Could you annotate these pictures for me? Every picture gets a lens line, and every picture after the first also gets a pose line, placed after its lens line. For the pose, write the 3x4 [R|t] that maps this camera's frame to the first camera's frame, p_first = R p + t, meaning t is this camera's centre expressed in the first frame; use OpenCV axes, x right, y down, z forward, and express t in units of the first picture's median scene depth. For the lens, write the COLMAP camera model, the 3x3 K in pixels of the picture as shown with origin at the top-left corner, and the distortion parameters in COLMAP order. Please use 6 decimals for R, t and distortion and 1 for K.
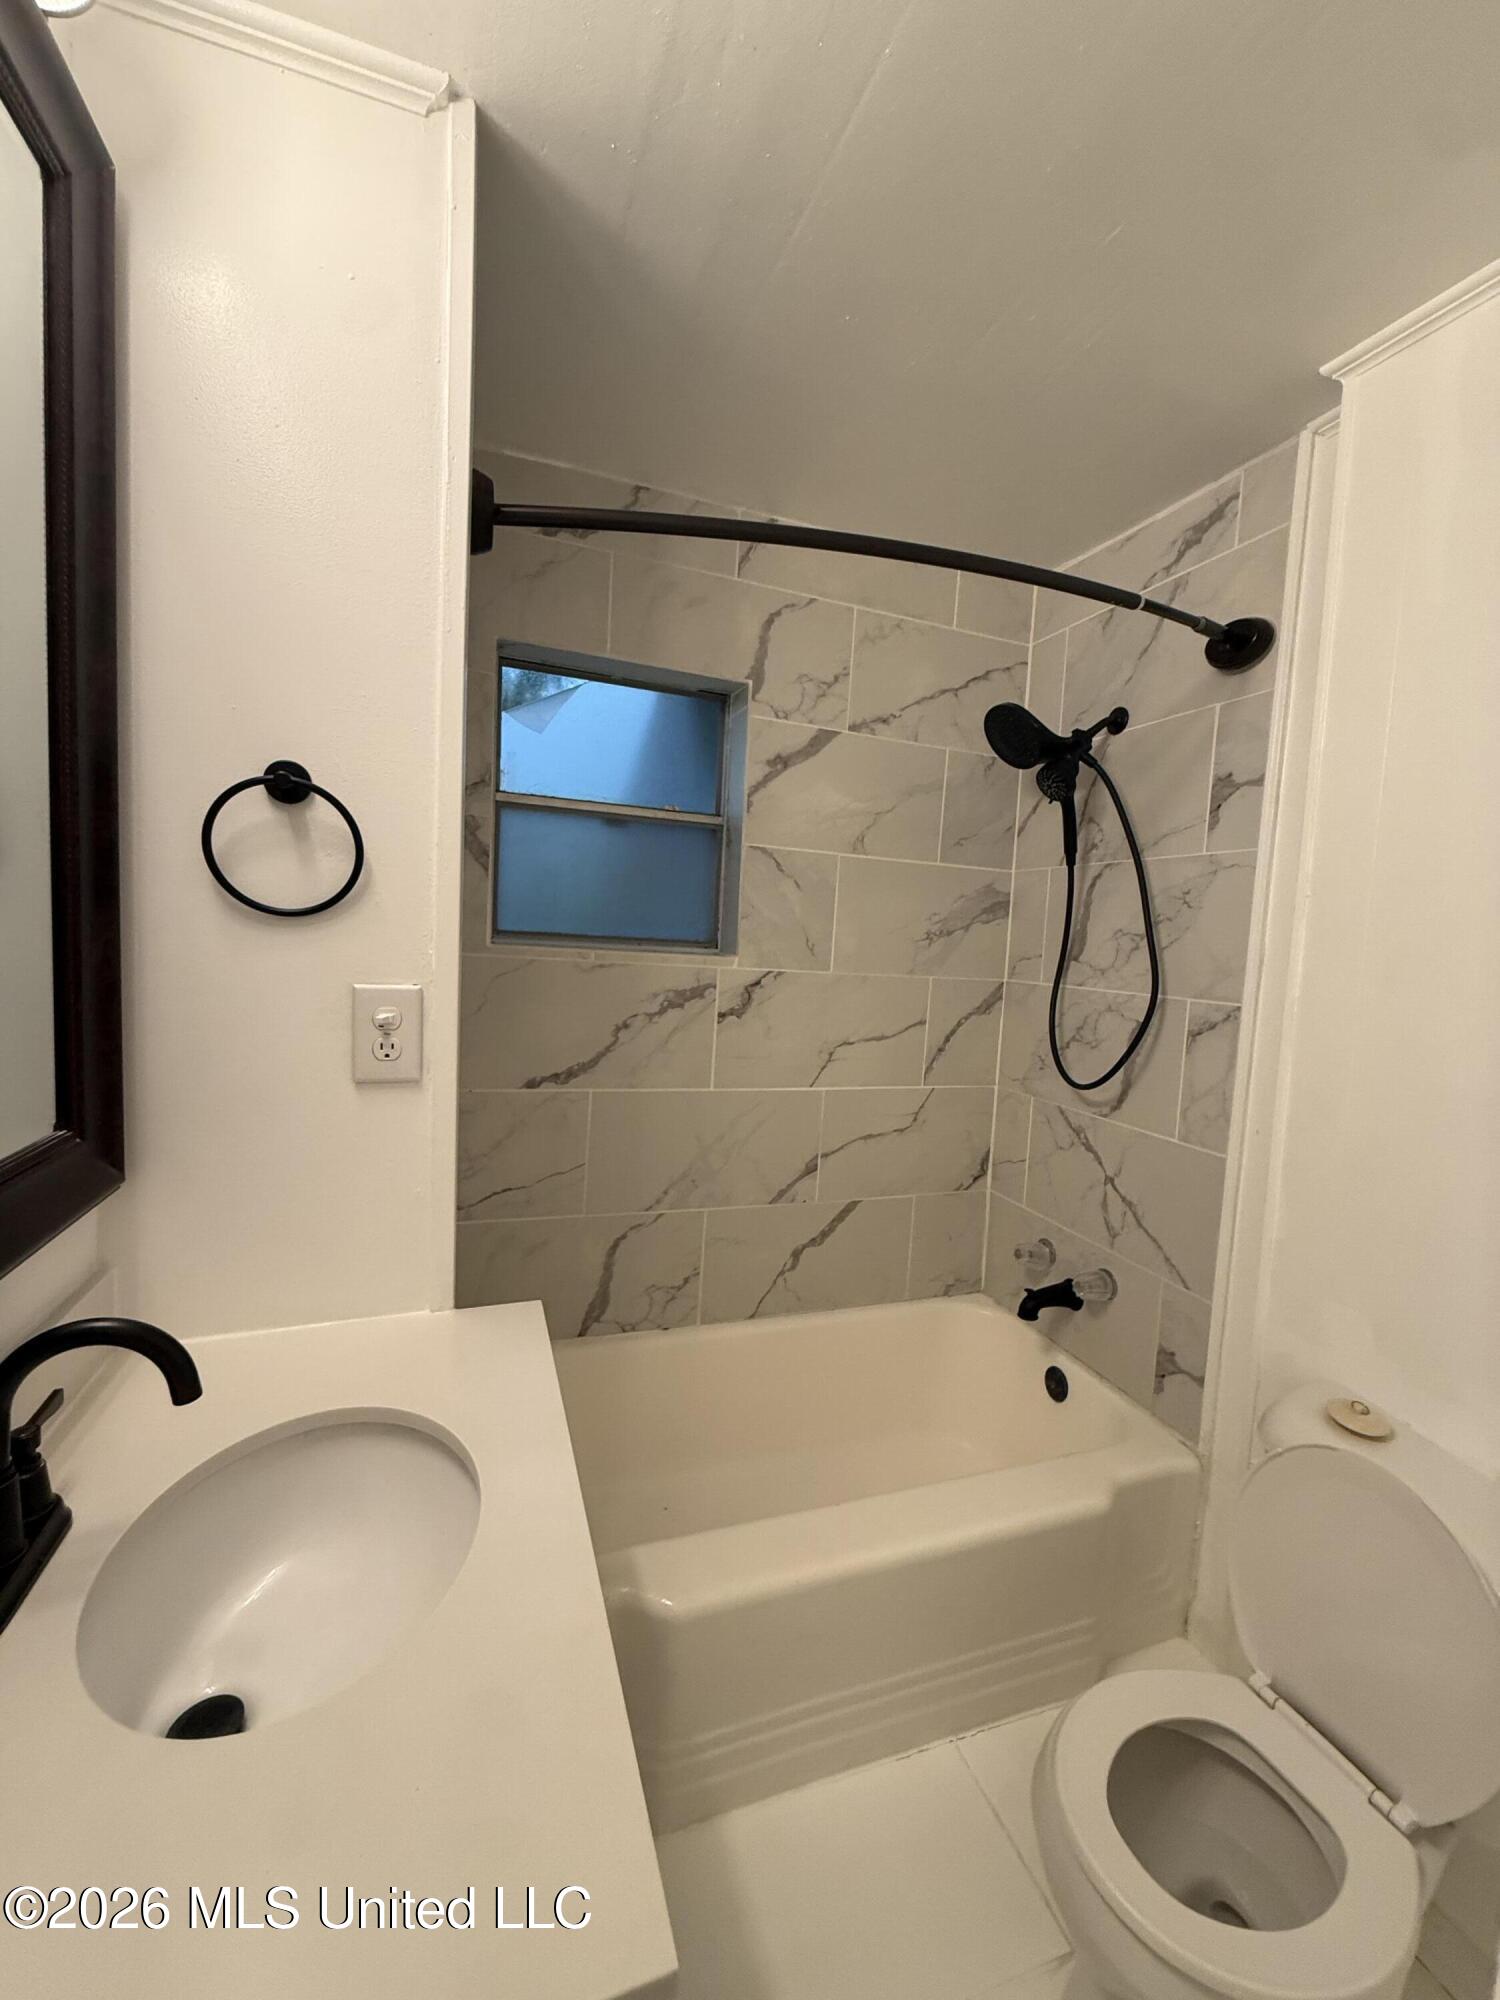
lens RADIAL K [[797.4, 0, 751.3], [0, 797.4, 996.9], [0, 0, 1]] dist [-0.001054, -0.000092]
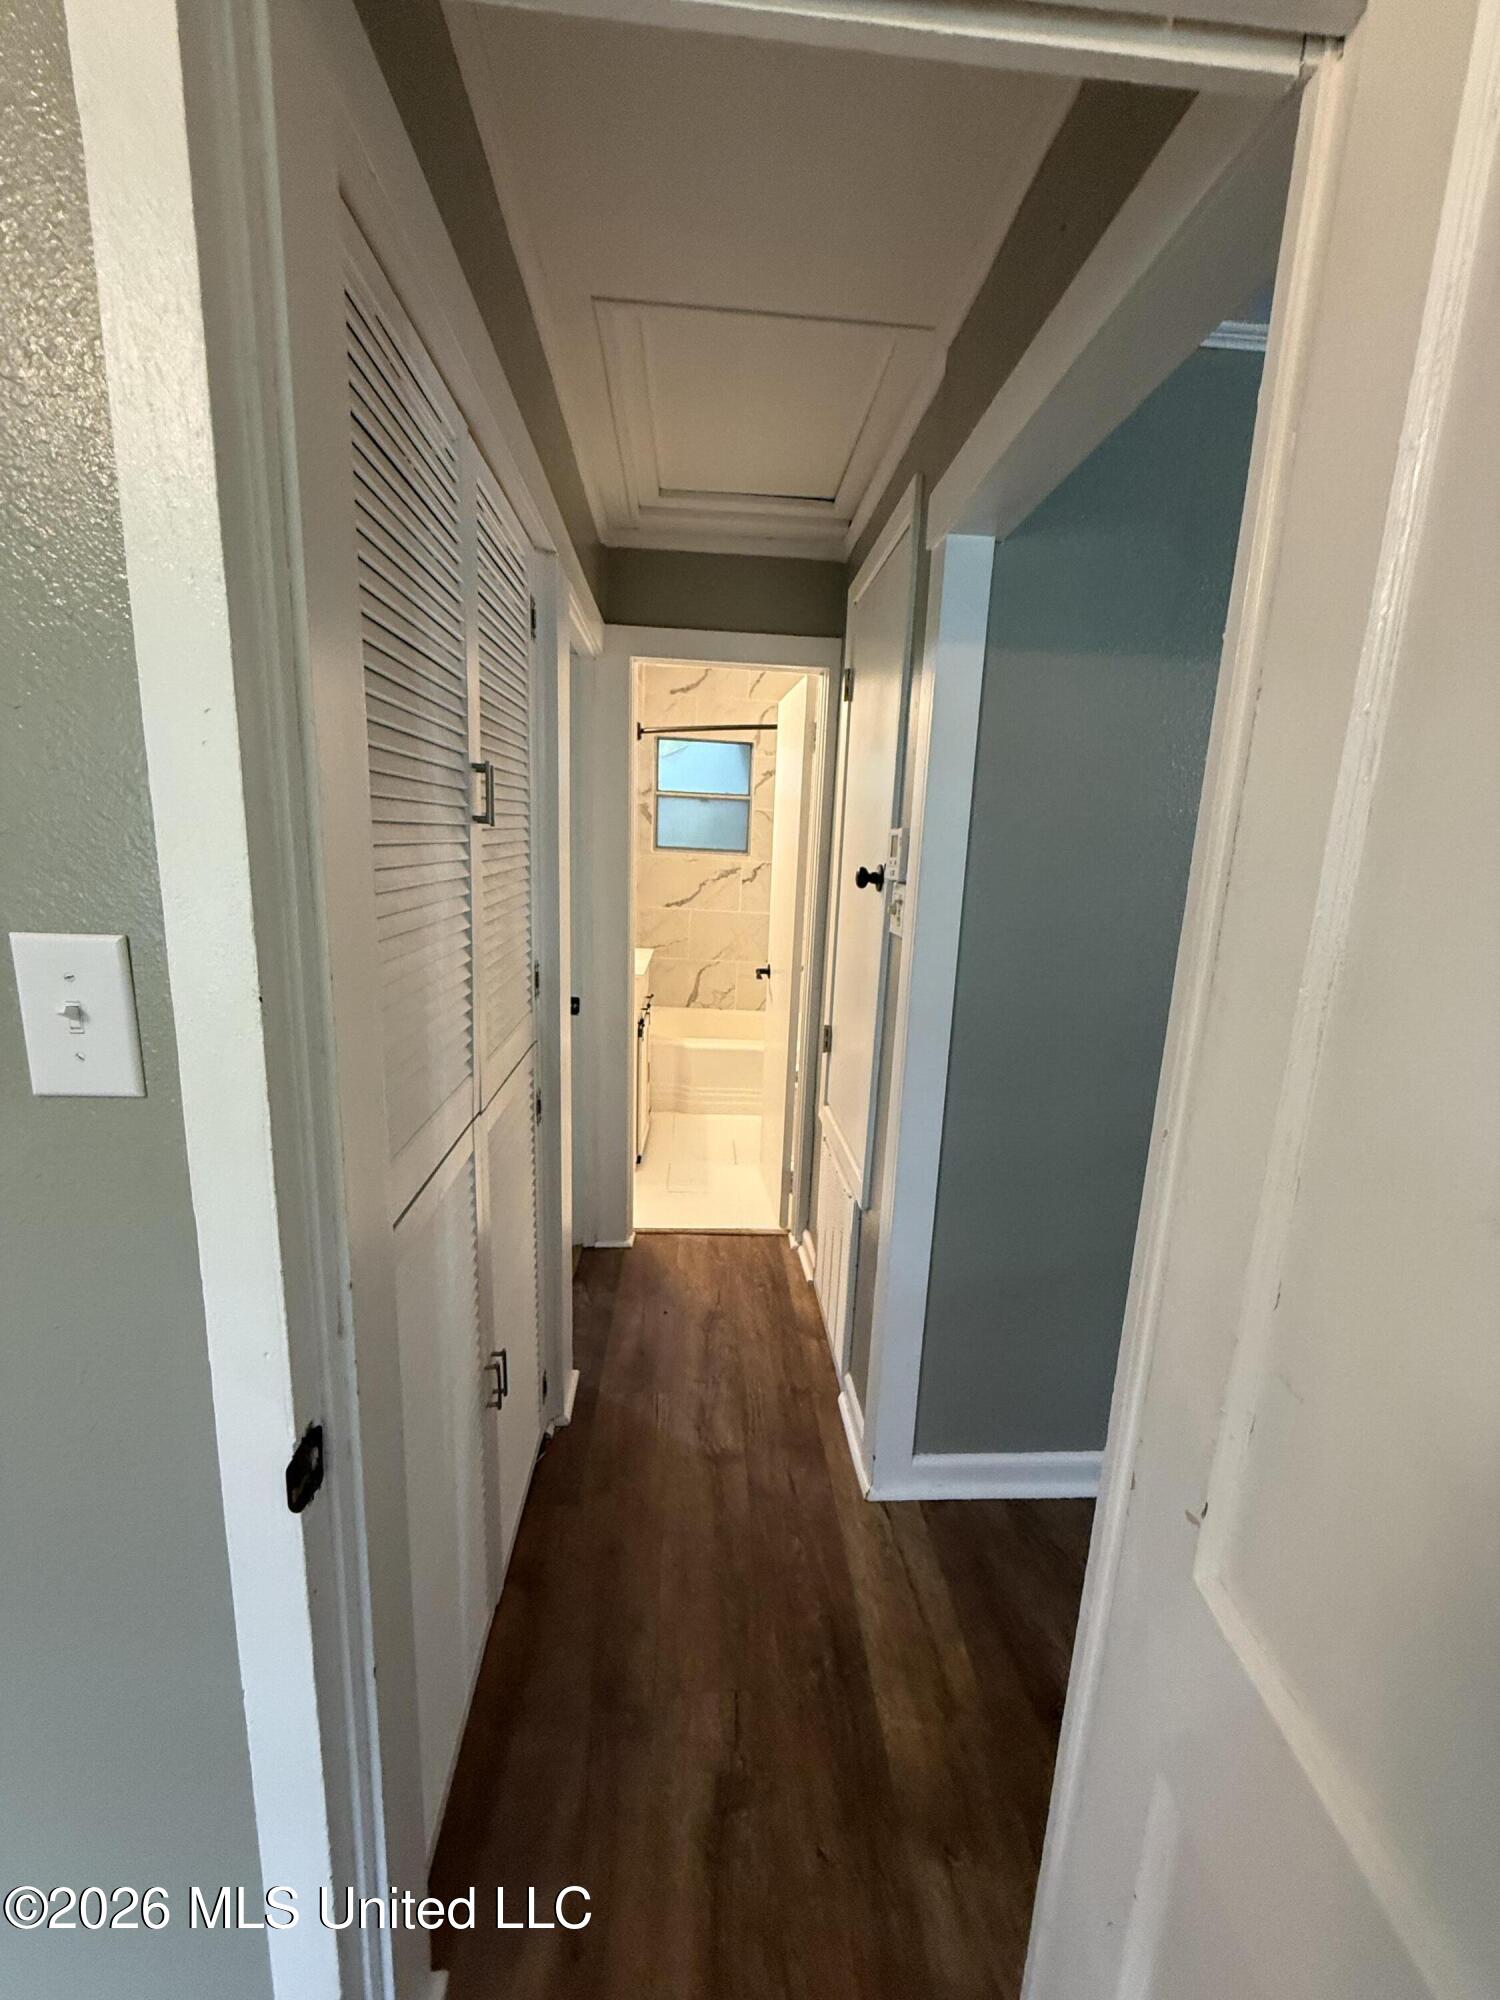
lens RADIAL K [[797.4, 0, 751.3], [0, 797.4, 996.9], [0, 0, 1]] dist [-0.001054, -0.000092]
pose [[0.961737, 0.044803, -0.270287, 0.677040], [-0.016701, 0.994291, 0.105390, 0.121606], [0.273466, -0.096843, 0.956994, -1.393625]]
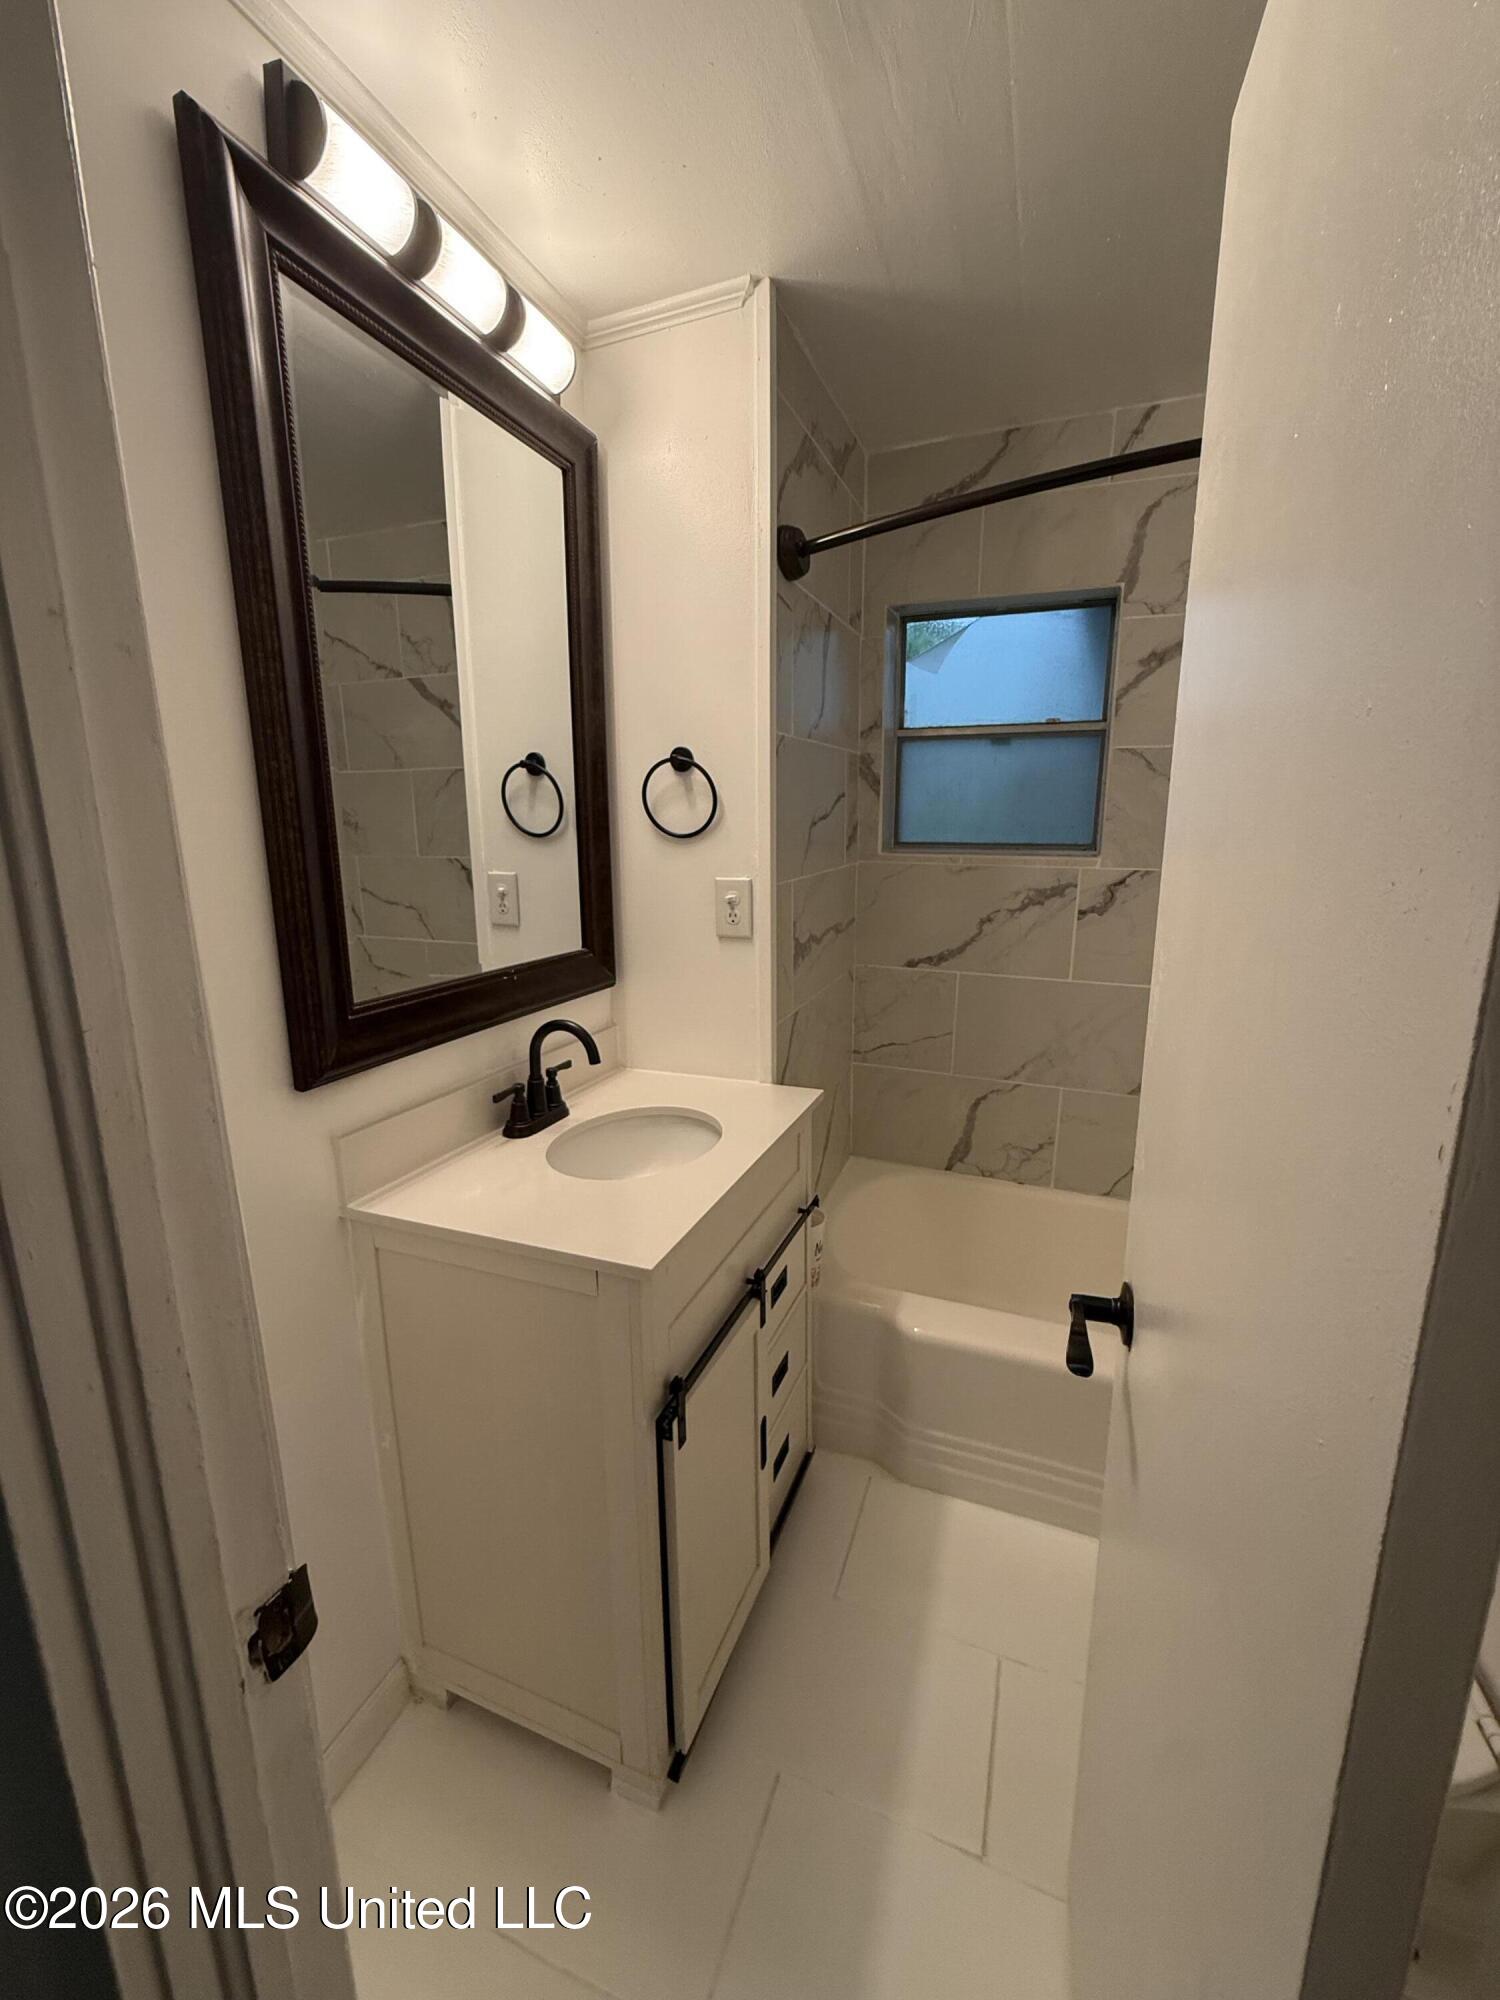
lens RADIAL K [[797.4, 0, 751.3], [0, 797.4, 996.9], [0, 0, 1]] dist [-0.001054, -0.000092]
pose [[0.755934, 0.081103, -0.649604, 0.344060], [-0.013714, 0.994040, 0.108148, 0.026637], [0.654504, -0.072844, 0.752541, -0.118289]]
